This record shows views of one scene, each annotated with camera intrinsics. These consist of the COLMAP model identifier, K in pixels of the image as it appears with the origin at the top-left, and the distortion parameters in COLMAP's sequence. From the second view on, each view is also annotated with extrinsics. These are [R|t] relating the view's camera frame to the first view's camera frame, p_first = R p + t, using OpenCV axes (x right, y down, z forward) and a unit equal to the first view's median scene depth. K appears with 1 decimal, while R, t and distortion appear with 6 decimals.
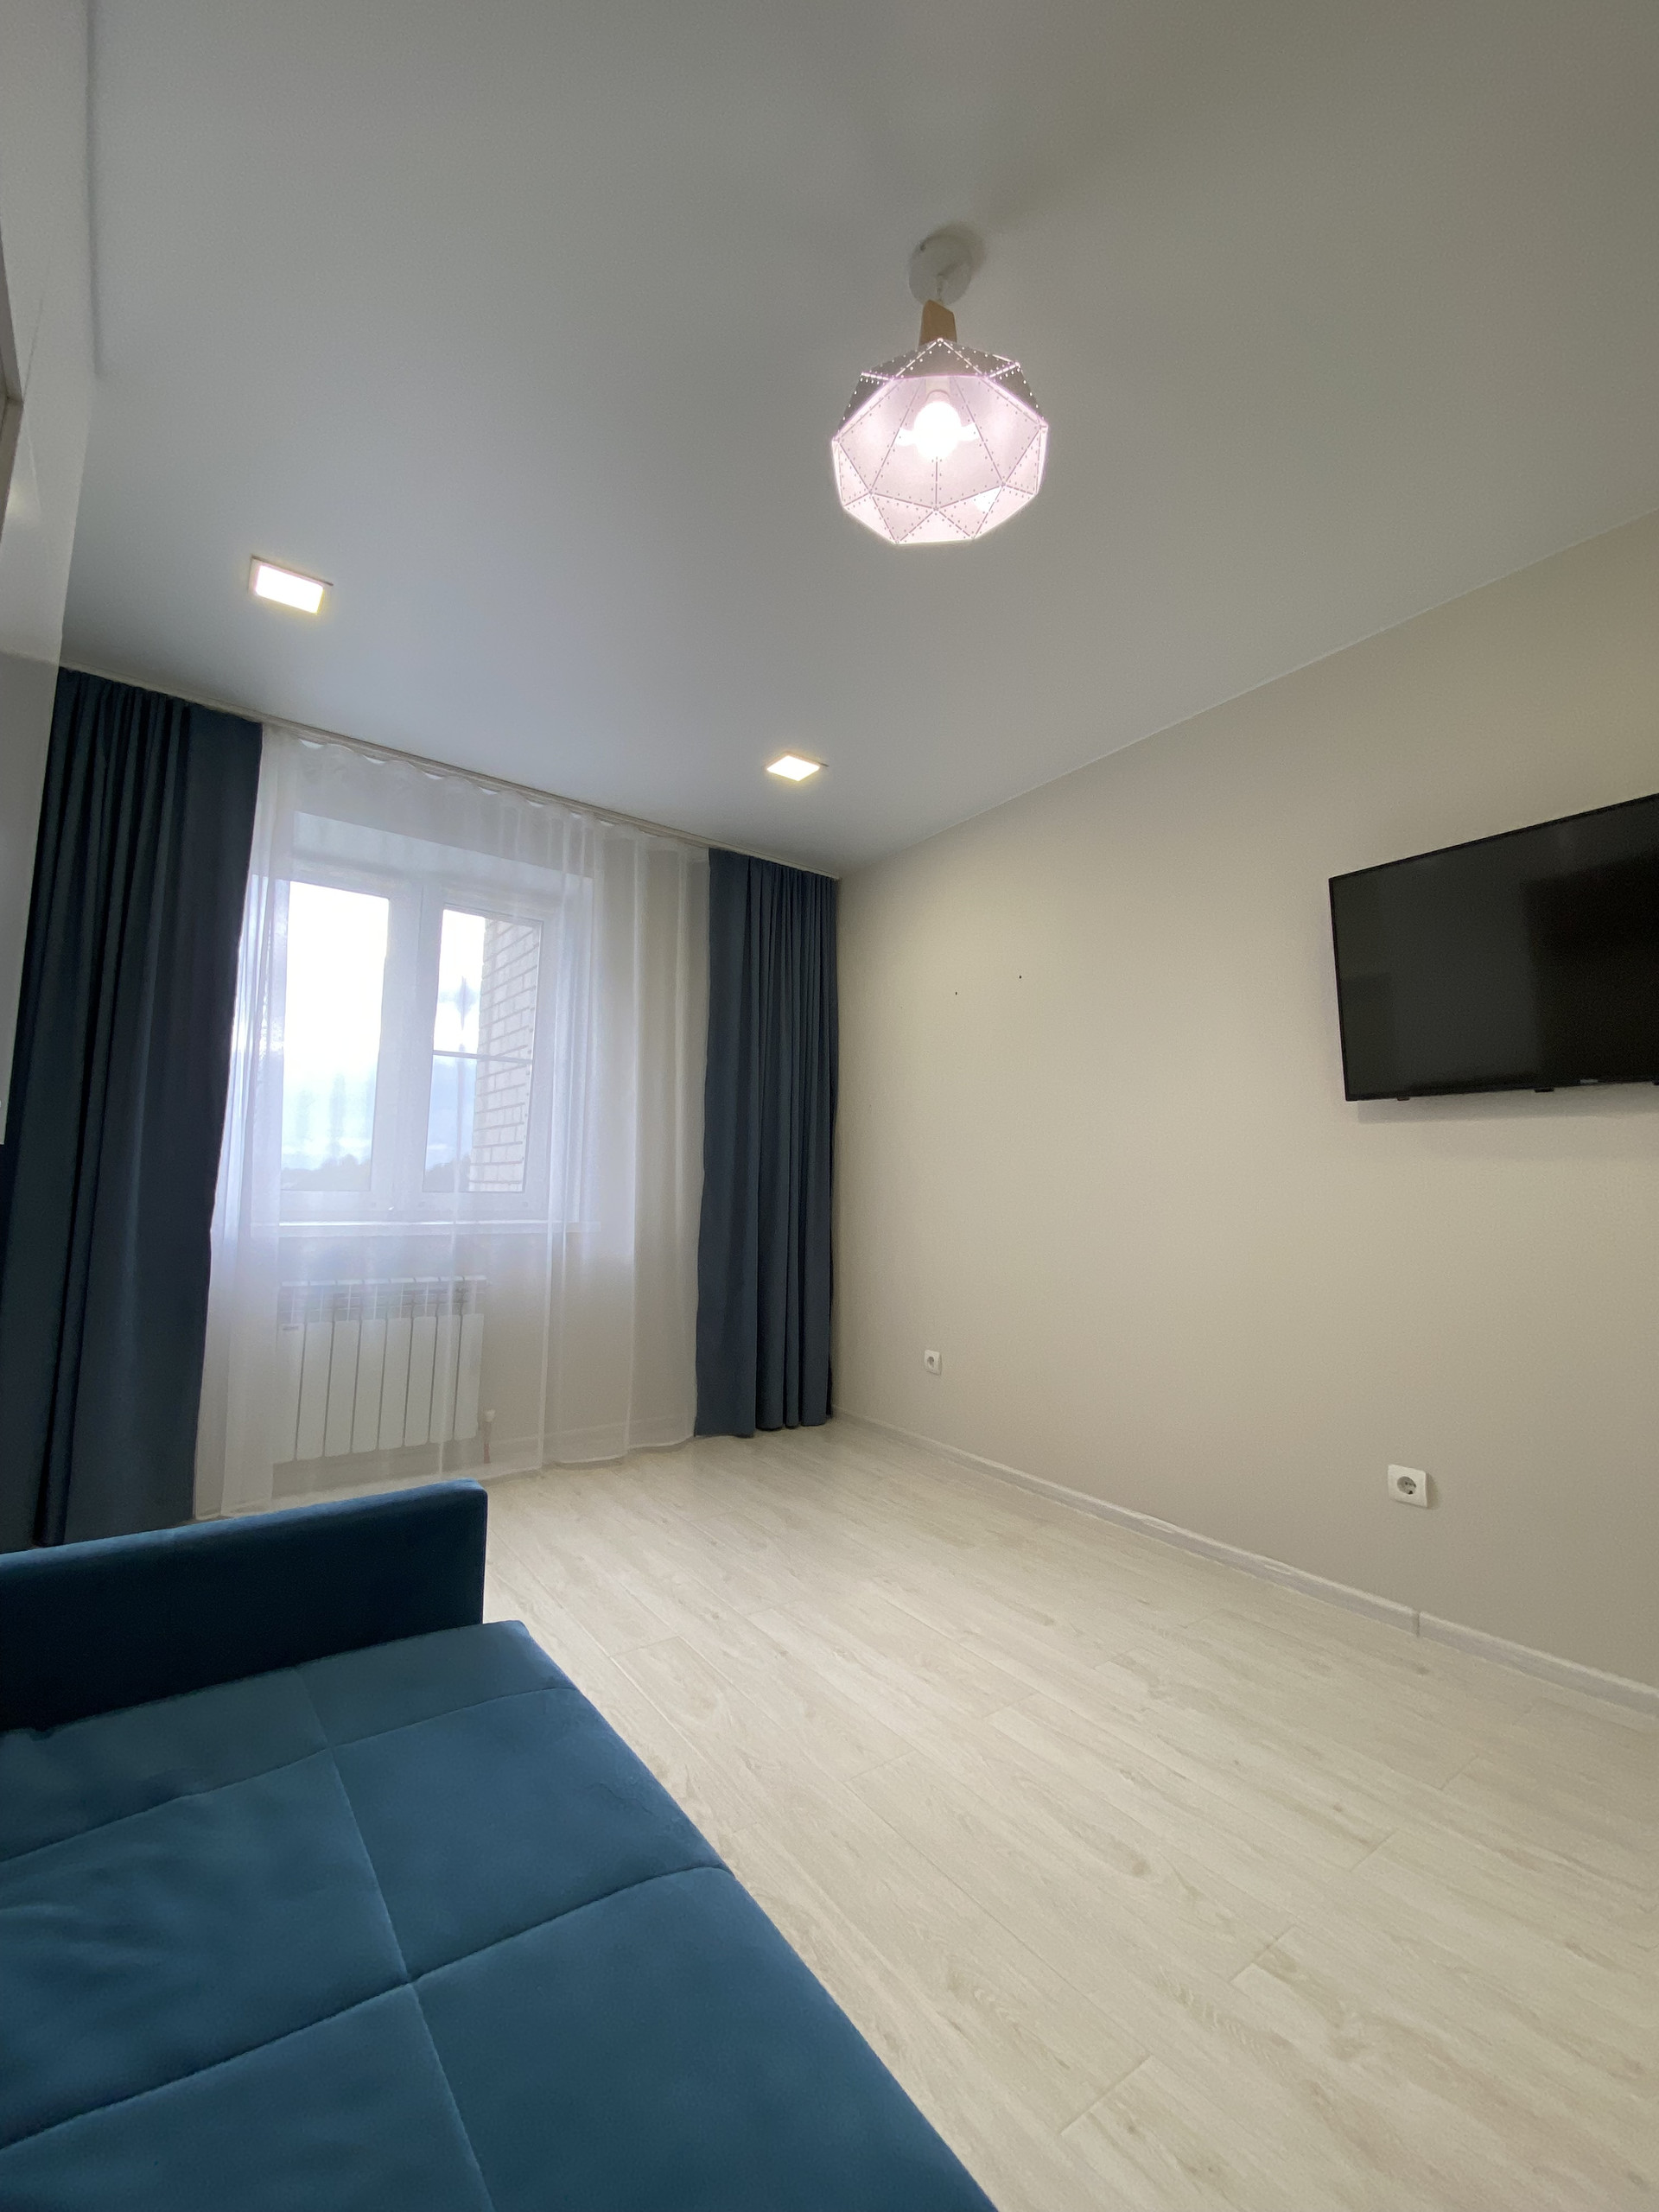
lens RADIAL K [[908.4, 0, 843.6], [0, 908.4, 1095.7], [0, 0, 1]] dist [0.026609, -0.019819]
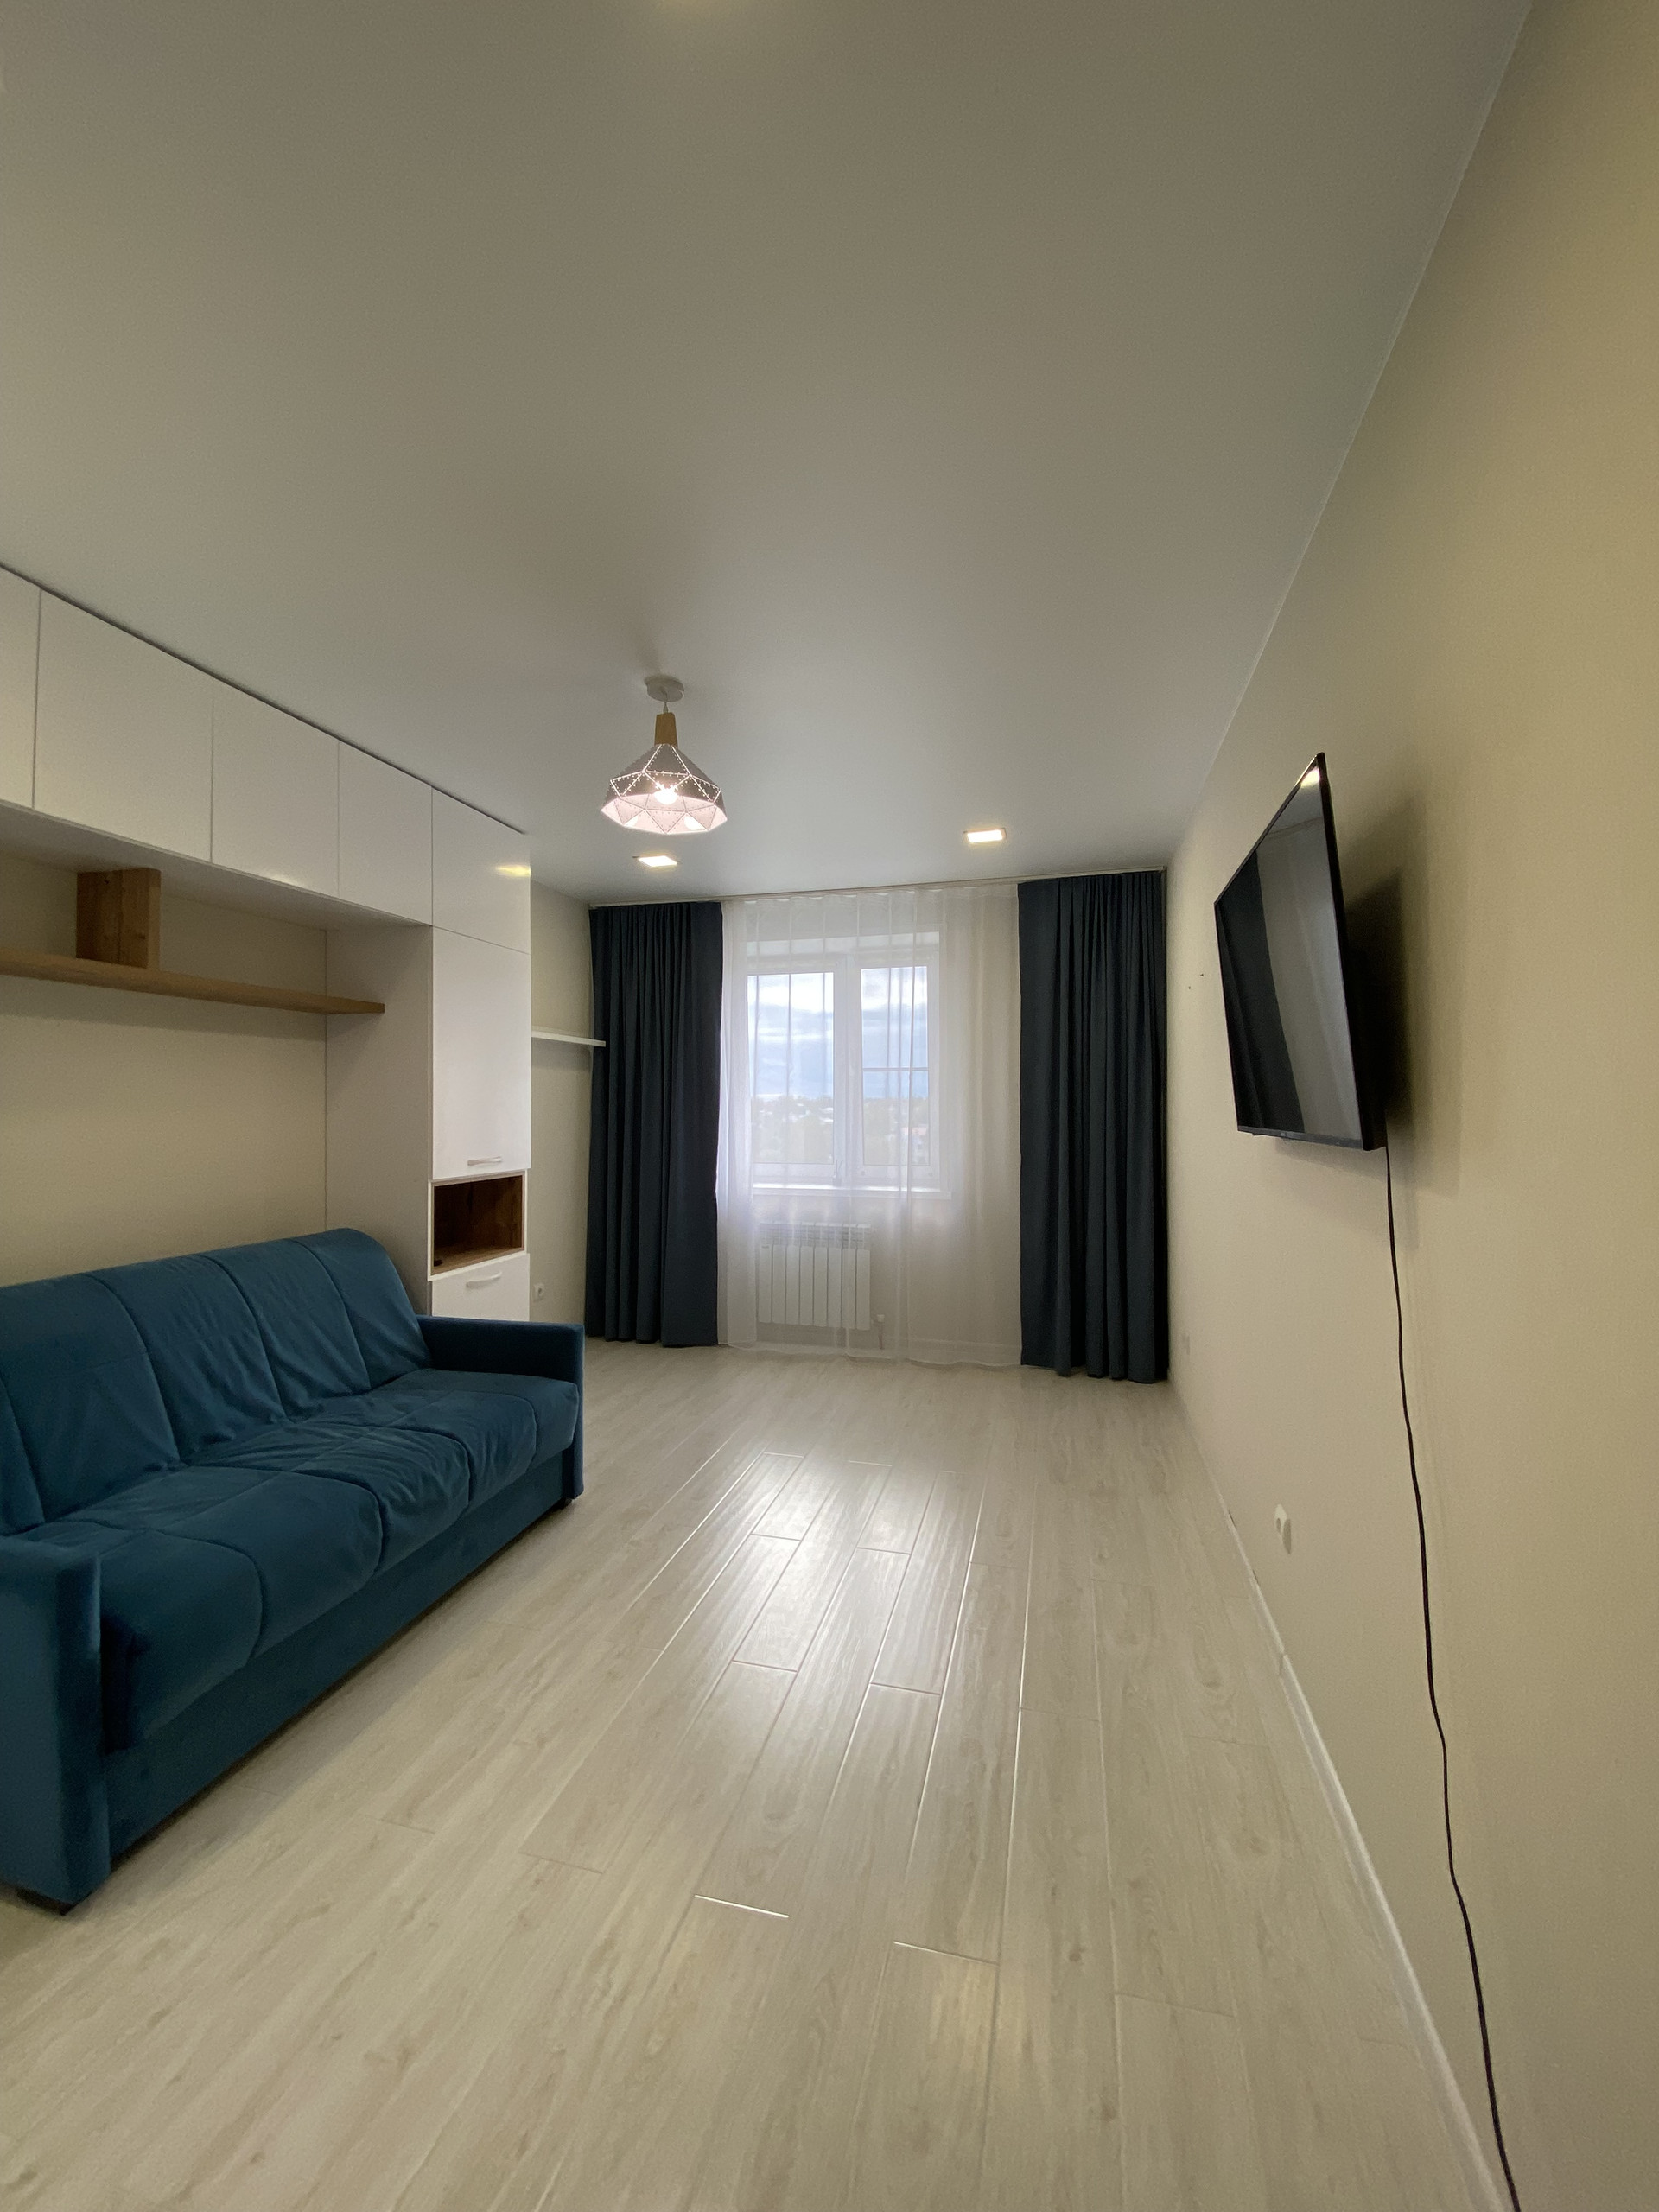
lens RADIAL K [[905.1, 0, 827.3], [0, 905.1, 1104.8], [0, 0, 1]] dist [0.023723, -0.020308]
pose [[0.625589, -0.017911, -0.779947, 0.973694], [0.087660, 0.995019, 0.047461, -0.101336], [0.775212, -0.098062, 0.624043, 0.057781]]
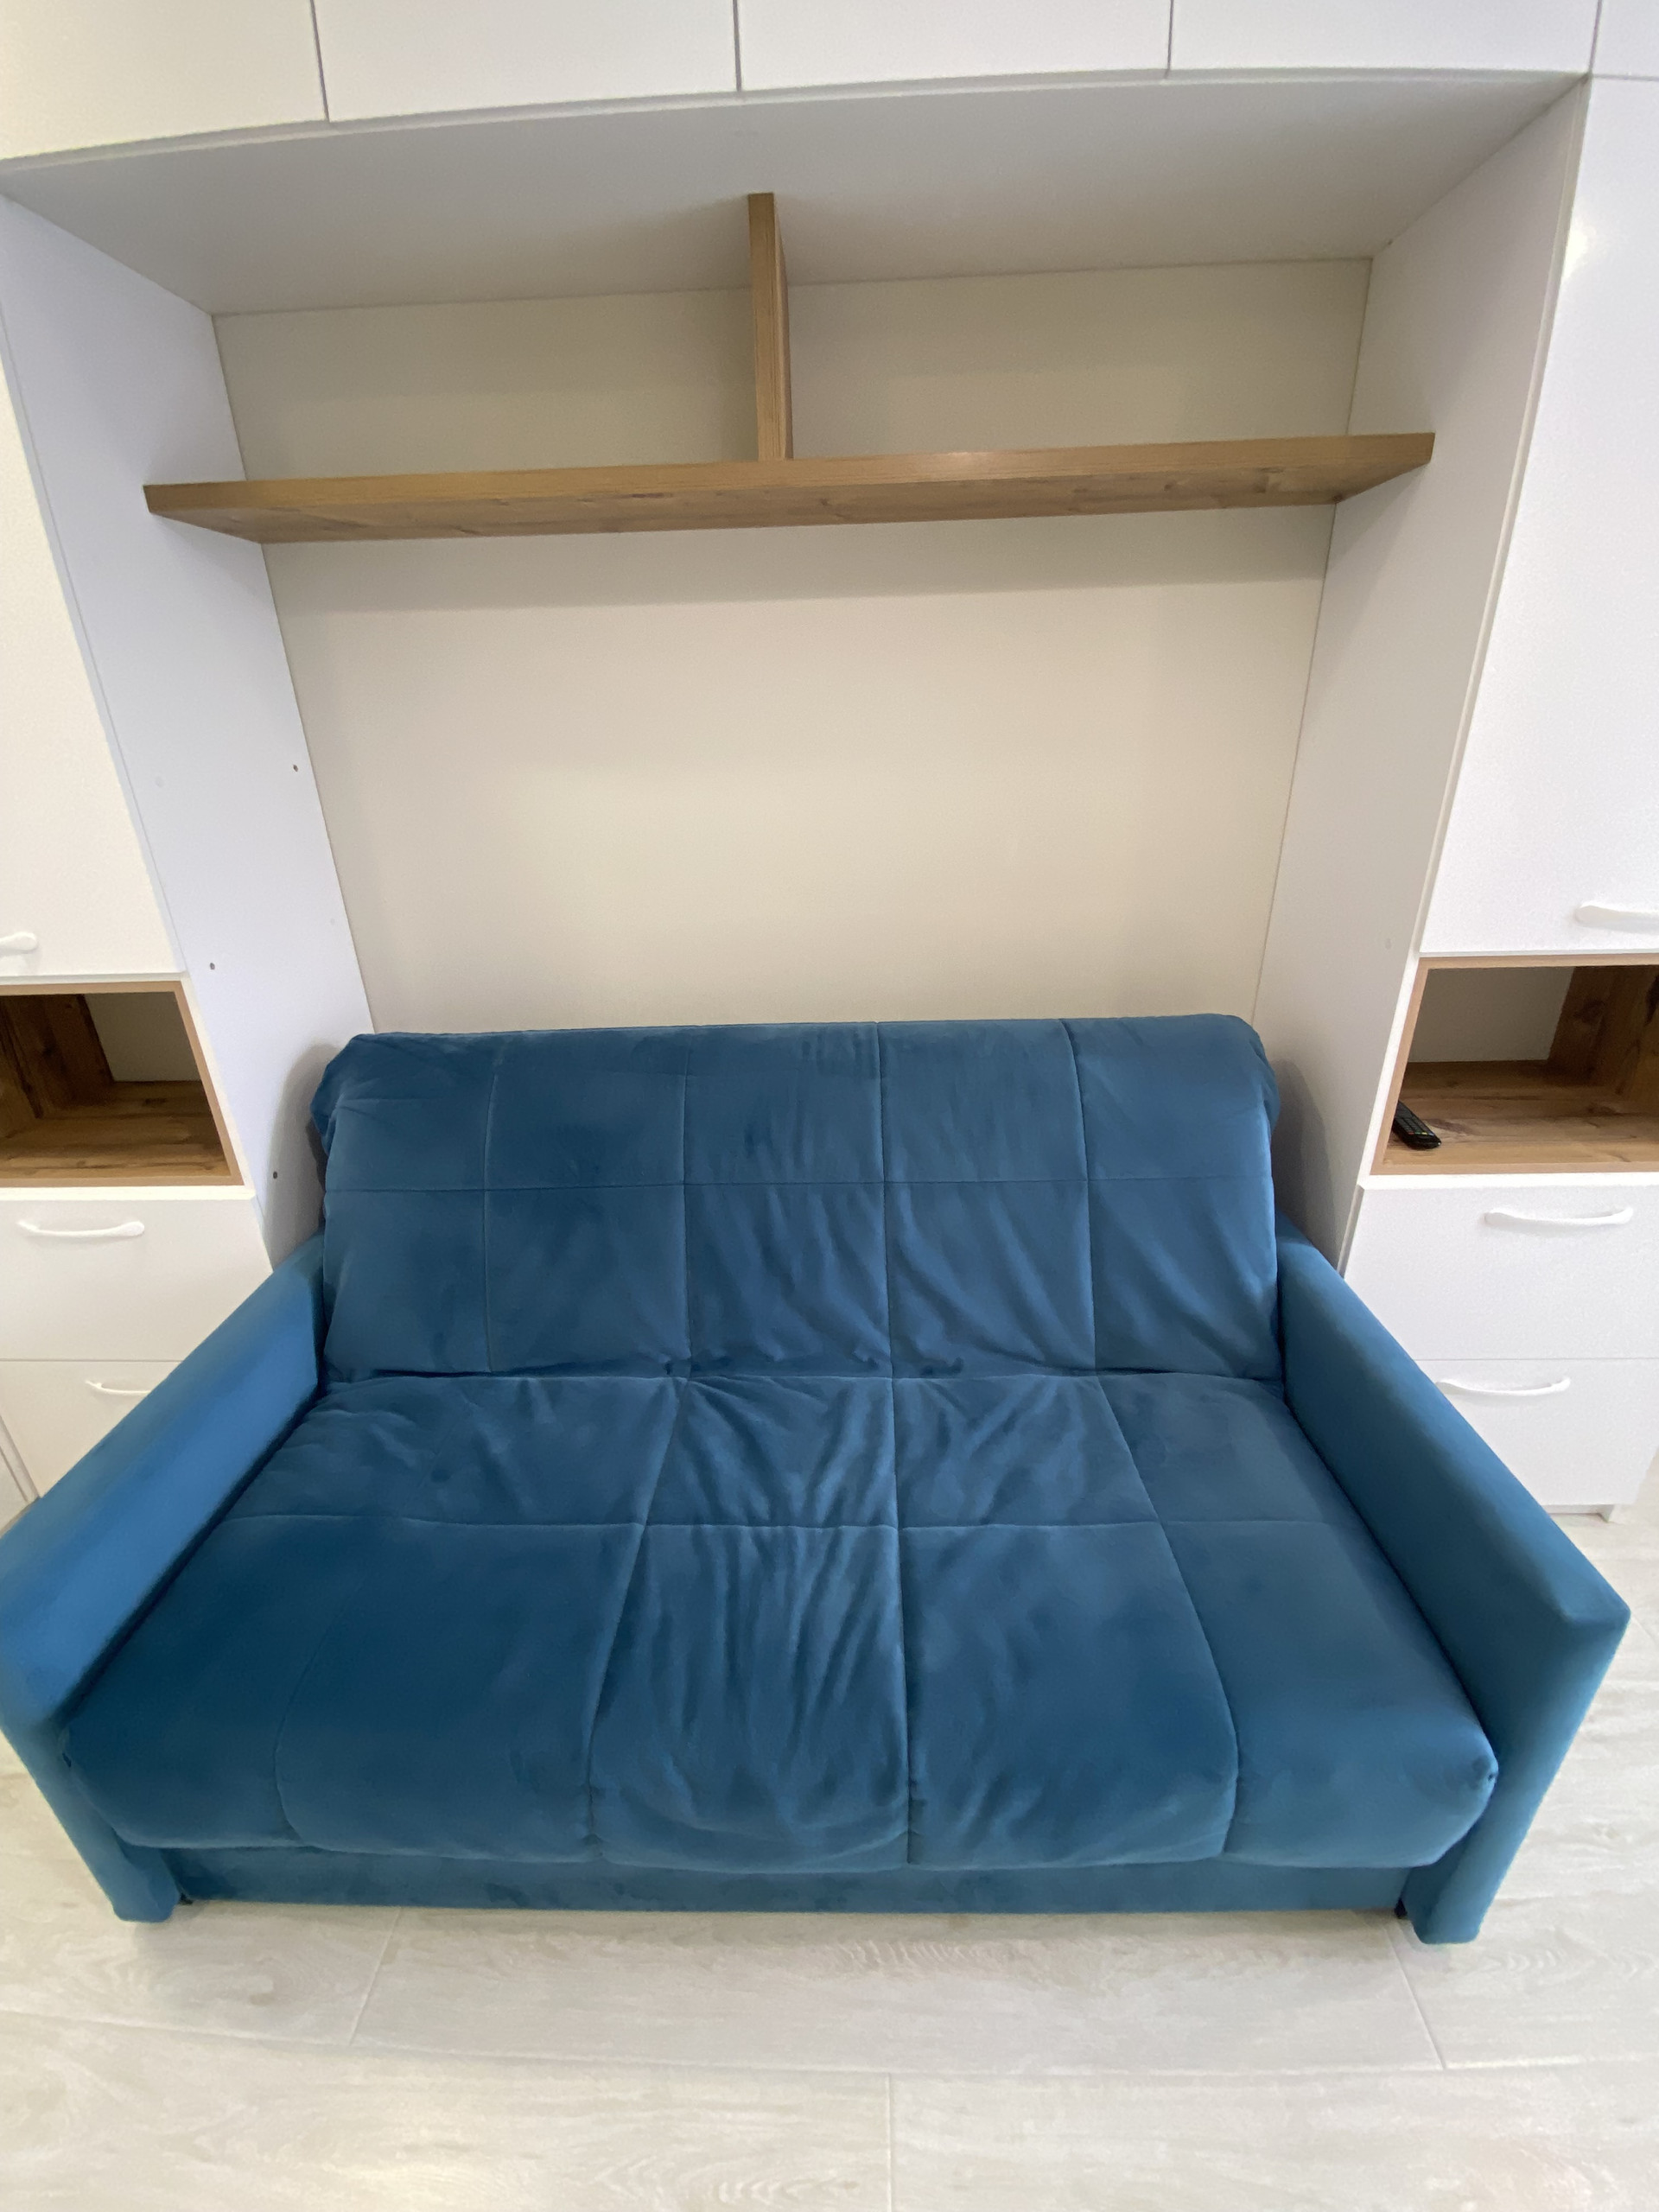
lens RADIAL K [[905.1, 0, 827.3], [0, 905.1, 1104.8], [0, 0, 1]] dist [0.023723, -0.020308]
pose [[-0.624460, 0.308429, -0.717580, 0.161717], [0.096906, 0.942226, 0.320655, -0.094060], [0.775022, 0.130698, -0.618271, 0.498517]]
